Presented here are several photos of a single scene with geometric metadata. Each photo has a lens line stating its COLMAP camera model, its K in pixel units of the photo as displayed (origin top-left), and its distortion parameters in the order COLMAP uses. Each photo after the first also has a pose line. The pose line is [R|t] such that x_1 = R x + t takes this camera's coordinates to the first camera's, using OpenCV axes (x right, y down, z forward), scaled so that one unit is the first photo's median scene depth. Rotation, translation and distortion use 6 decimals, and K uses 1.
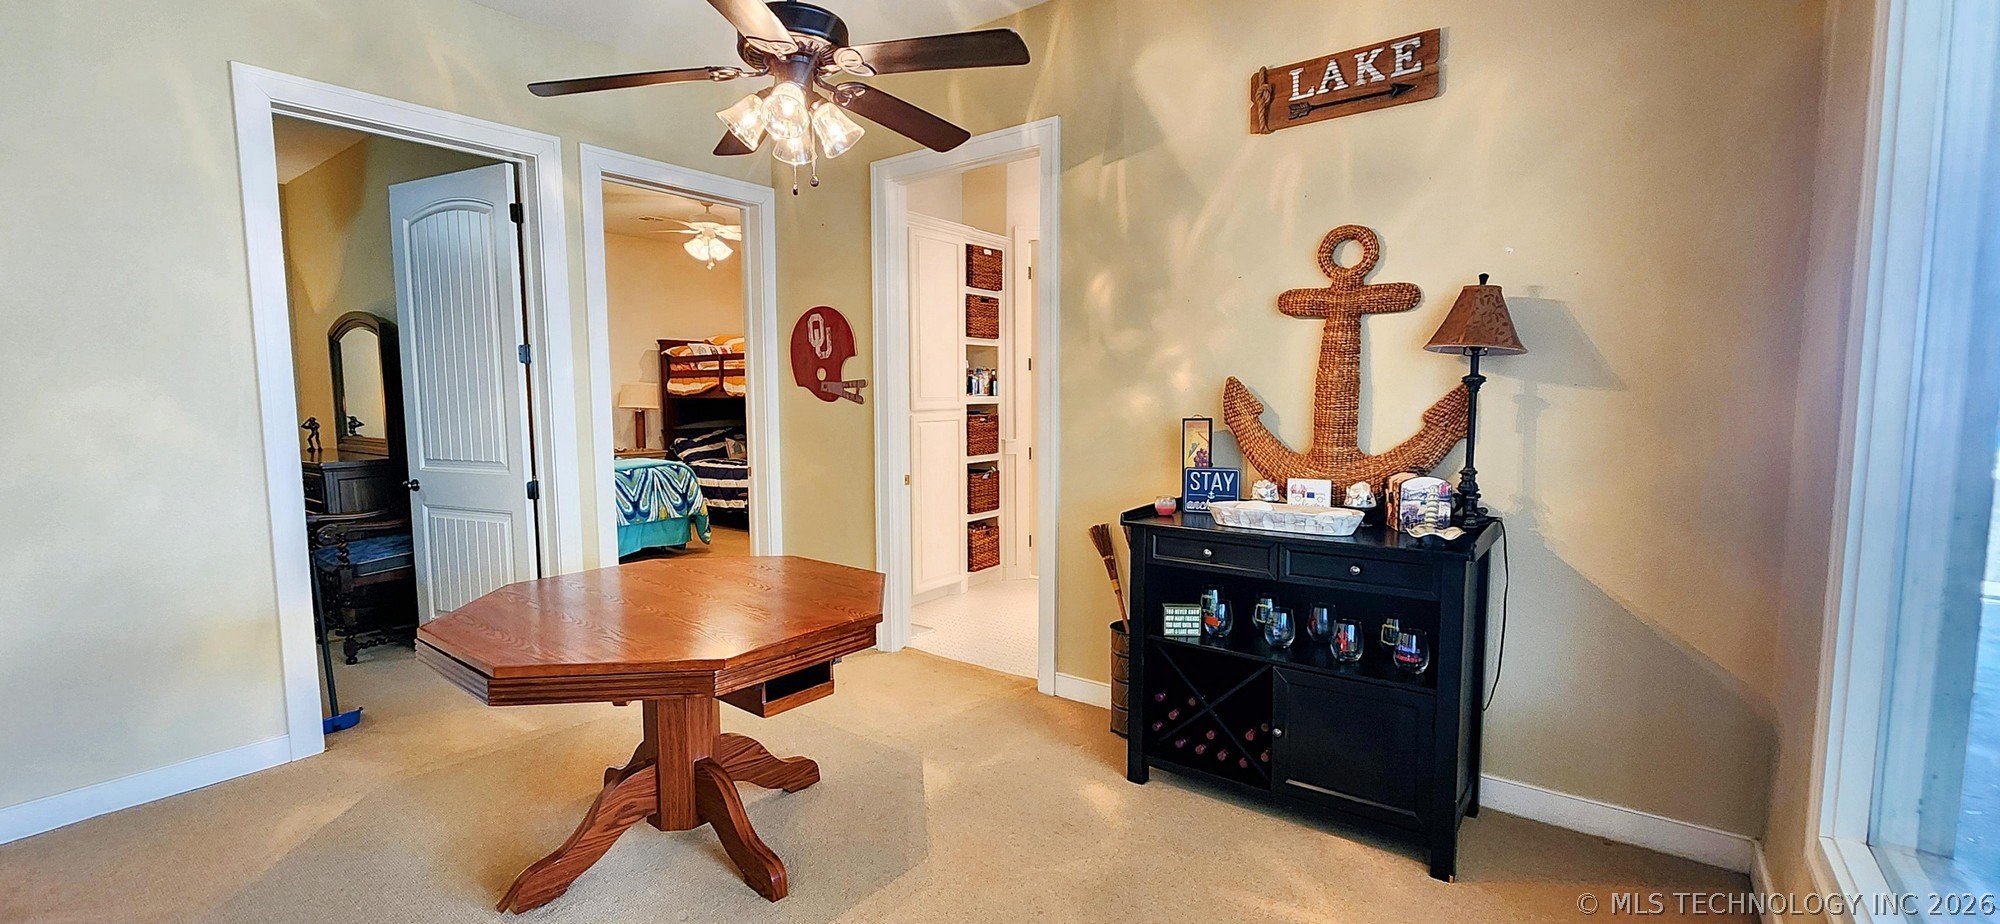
lens RADIAL K [[821.3, 0, 995.2], [0, 821.3, 466.8], [0, 0, 1]] dist [0.000256, -0.002610]
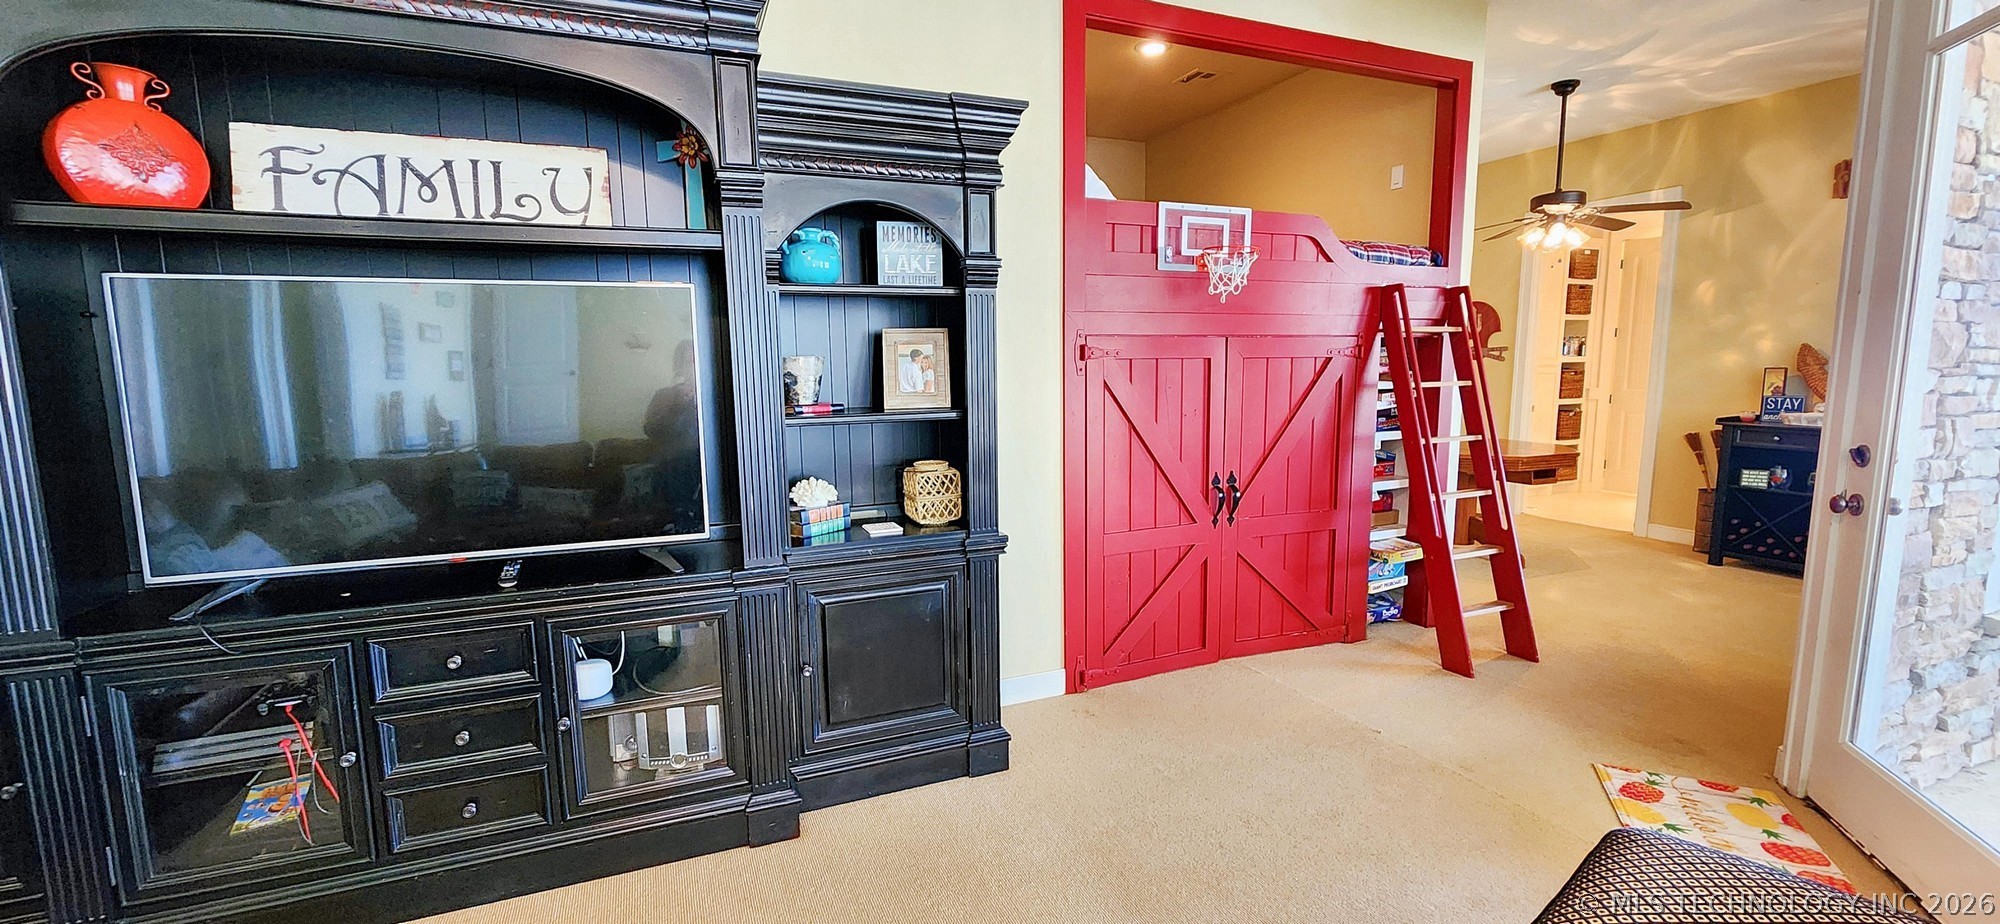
lens RADIAL K [[821.3, 0, 995.2], [0, 821.3, 466.8], [0, 0, 1]] dist [0.000256, -0.002610]
pose [[0.866348, 0.059661, -0.495864, -0.205722], [-0.038018, 0.997837, 0.053633, 0.079372], [0.497991, -0.027613, 0.866742, -0.877580]]
